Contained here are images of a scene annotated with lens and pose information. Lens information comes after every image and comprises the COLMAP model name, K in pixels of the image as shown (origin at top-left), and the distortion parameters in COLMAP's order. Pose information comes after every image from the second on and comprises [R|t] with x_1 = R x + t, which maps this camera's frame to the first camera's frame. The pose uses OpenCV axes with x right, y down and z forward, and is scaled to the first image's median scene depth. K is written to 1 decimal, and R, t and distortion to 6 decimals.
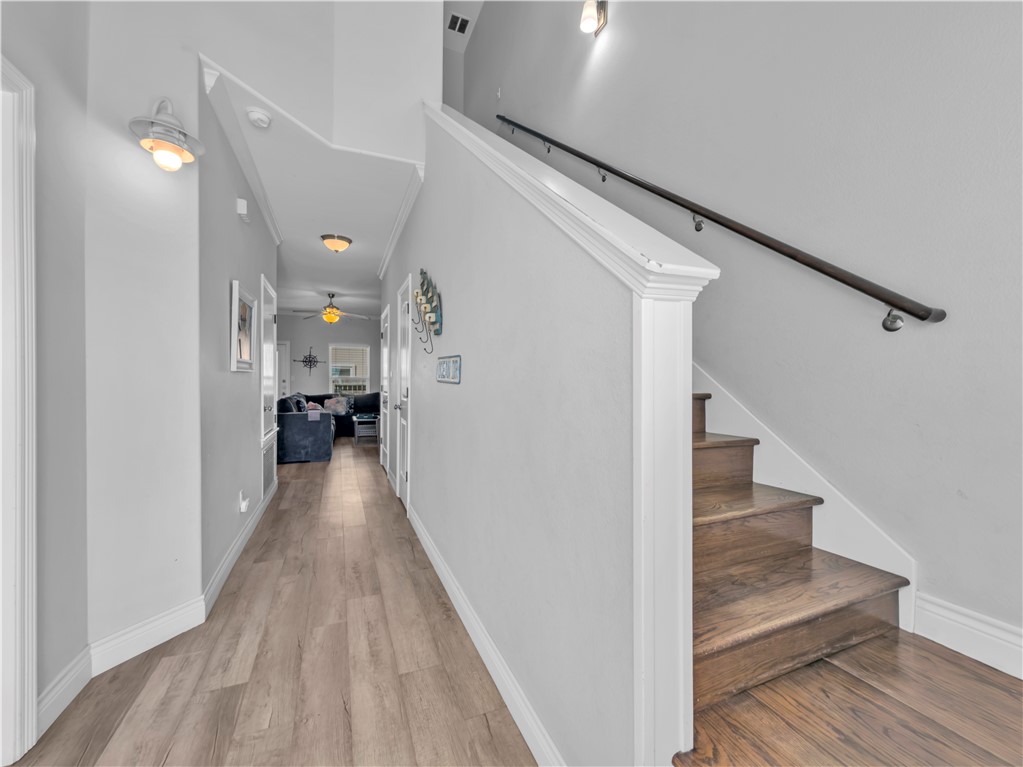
lens RADIAL K [[410.4, 0, 511.5], [0, 410.4, 383.5], [0, 0, 1]] dist [-0.002513, 0.000153]
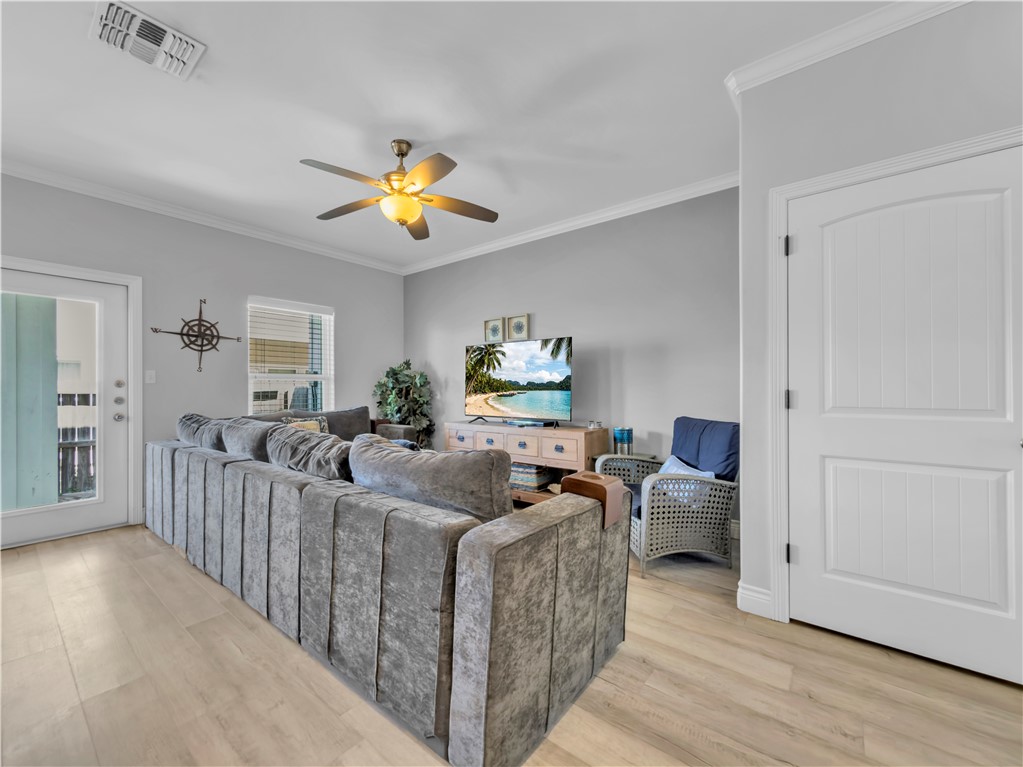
lens RADIAL K [[410.4, 0, 511.5], [0, 410.4, 383.5], [0, 0, 1]] dist [-0.002513, 0.000153]
pose [[0.866768, -0.007237, 0.498659, -0.432674], [0.012657, 0.999892, -0.007488, -0.000169], [-0.498550, 0.012802, 0.866766, 0.513363]]
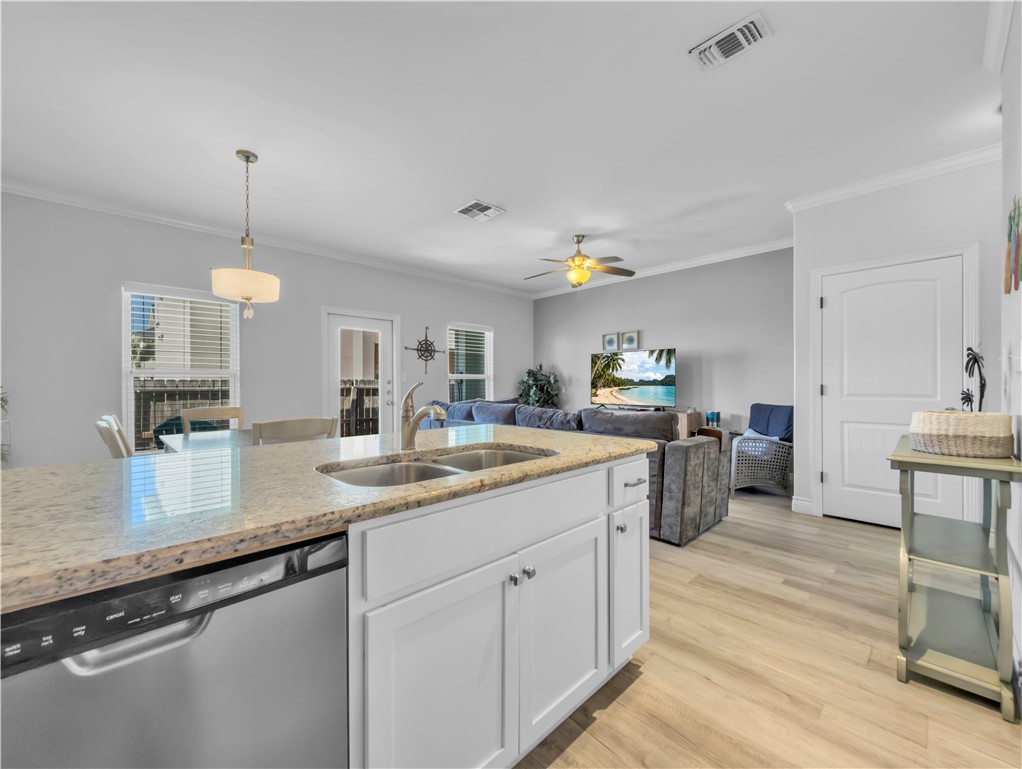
lens RADIAL K [[419.7, 0, 511.0], [0, 419.7, 384.5], [0, 0, 1]] dist [0.001034, 0.000179]
pose [[0.927111, -0.012158, 0.374590, -0.615388], [0.013232, 0.999912, -0.000295, -0.000053], [-0.374553, 0.005230, 0.927191, 0.371831]]
